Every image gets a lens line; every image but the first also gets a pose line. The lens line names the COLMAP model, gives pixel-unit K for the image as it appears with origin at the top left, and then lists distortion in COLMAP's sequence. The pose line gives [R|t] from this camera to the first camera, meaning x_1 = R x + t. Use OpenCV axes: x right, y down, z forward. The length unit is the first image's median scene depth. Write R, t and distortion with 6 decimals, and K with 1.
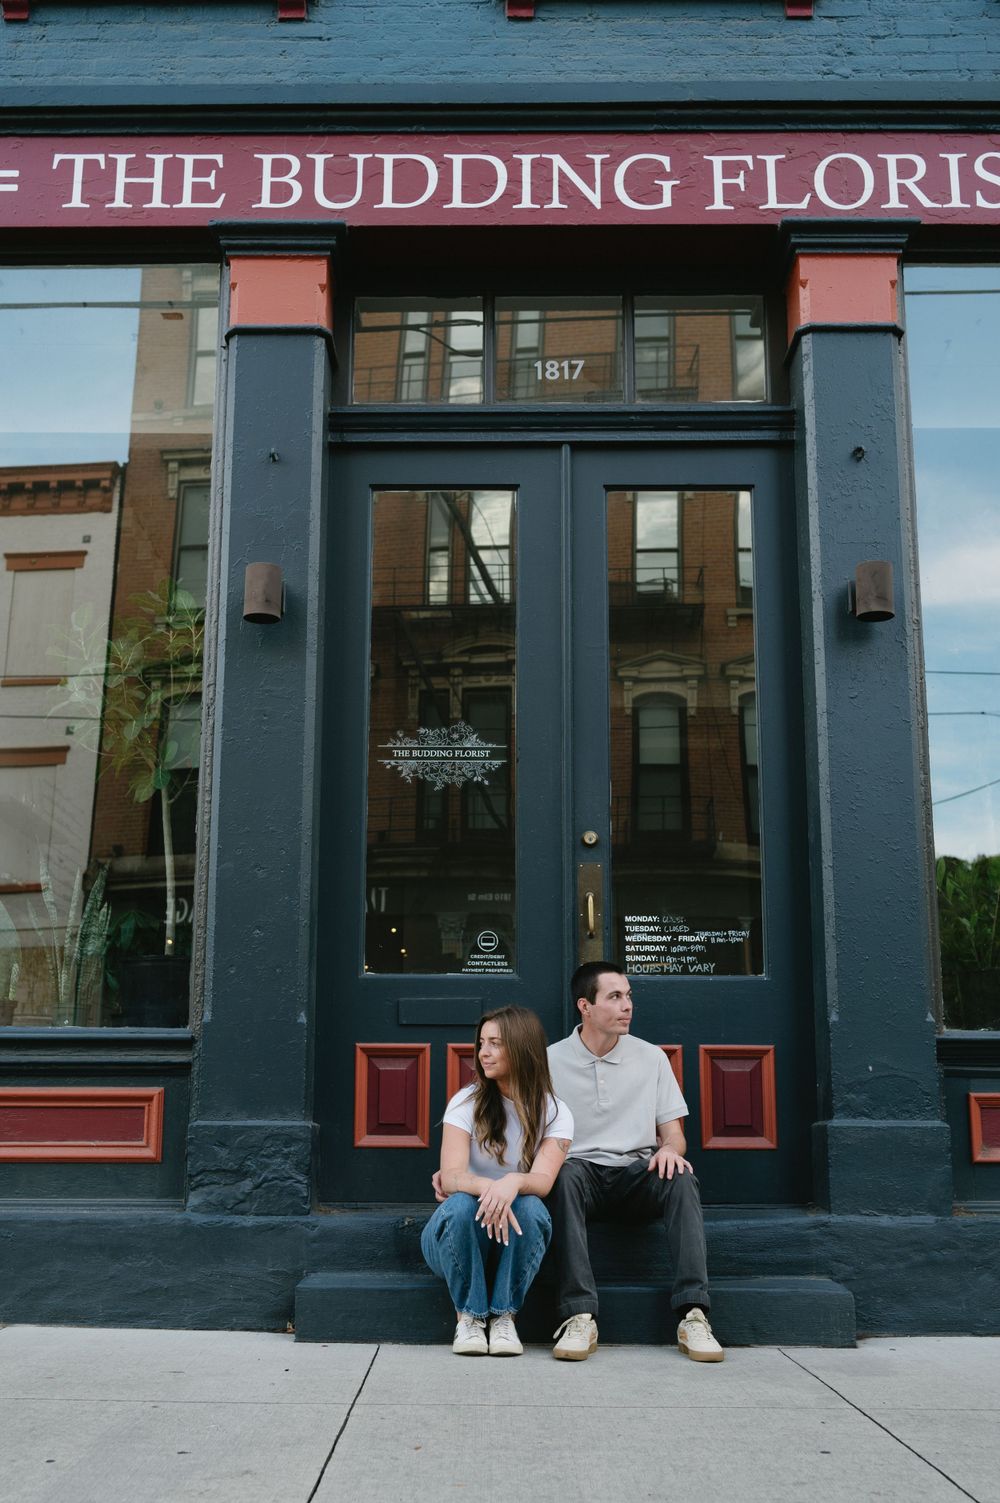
lens RADIAL K [[1557.4, 0, 470.2], [0, 1557.4, 780.9], [0, 0, 1]] dist [0.002394, 0.000000]
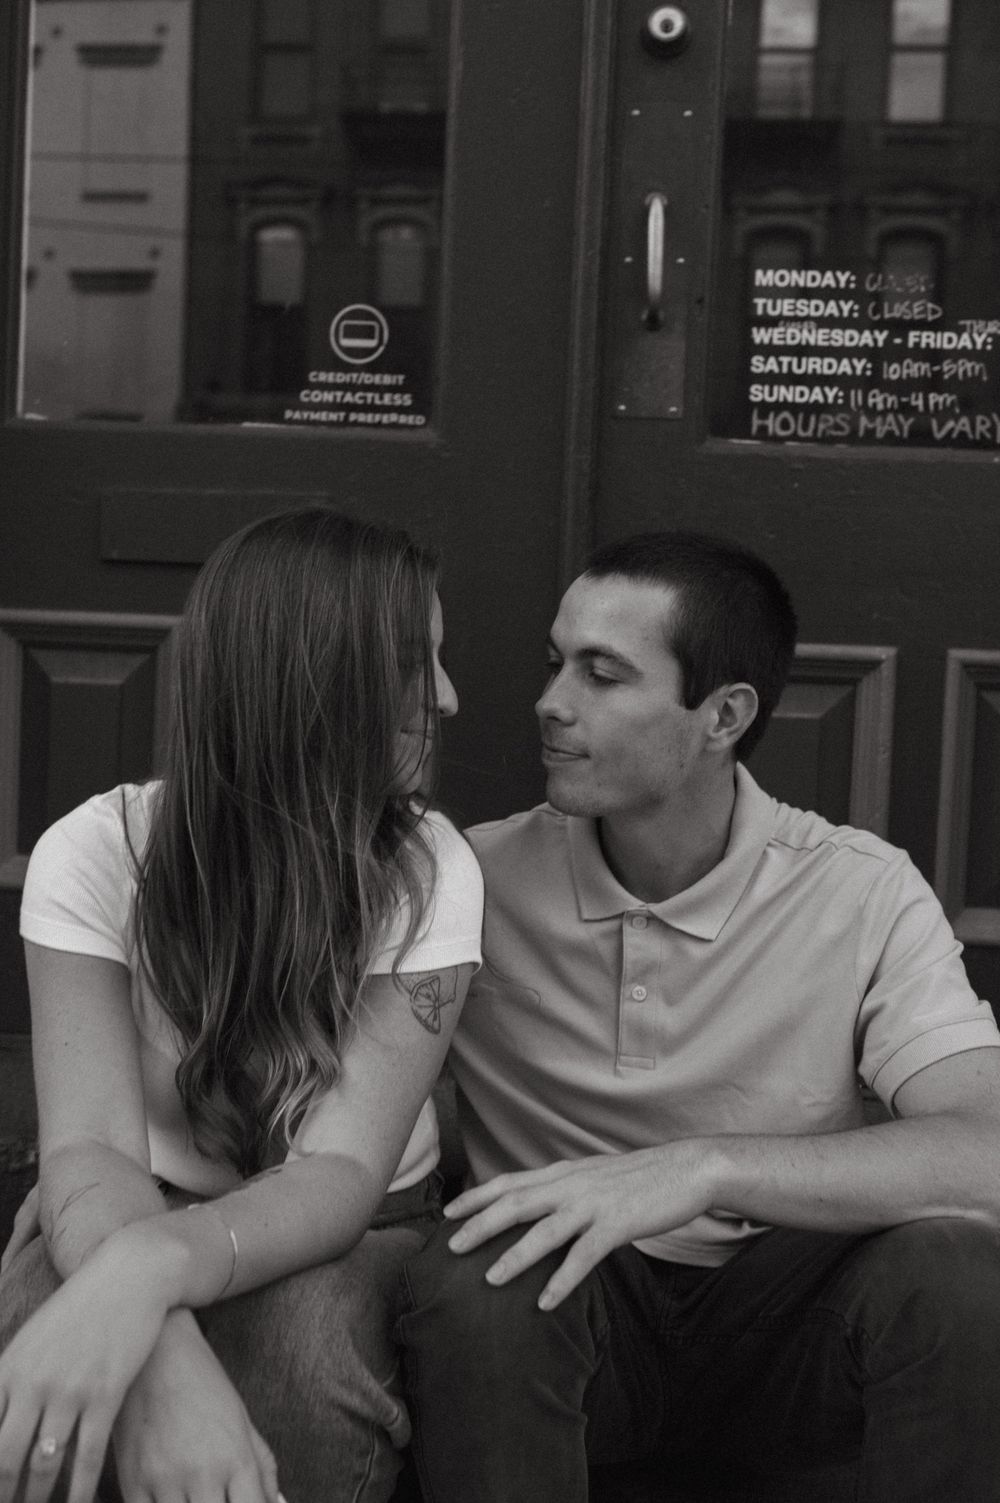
lens RADIAL K [[1557.4, 0, 501.9], [0, 1557.4, 753.7], [0, 0, 1]] dist [0.002394, 0.000000]
pose [[0.998538, 0.039949, -0.036421, 0.060534], [-0.028857, 0.963602, 0.265780, 0.100488], [0.045713, -0.264340, 0.963346, 0.641700]]
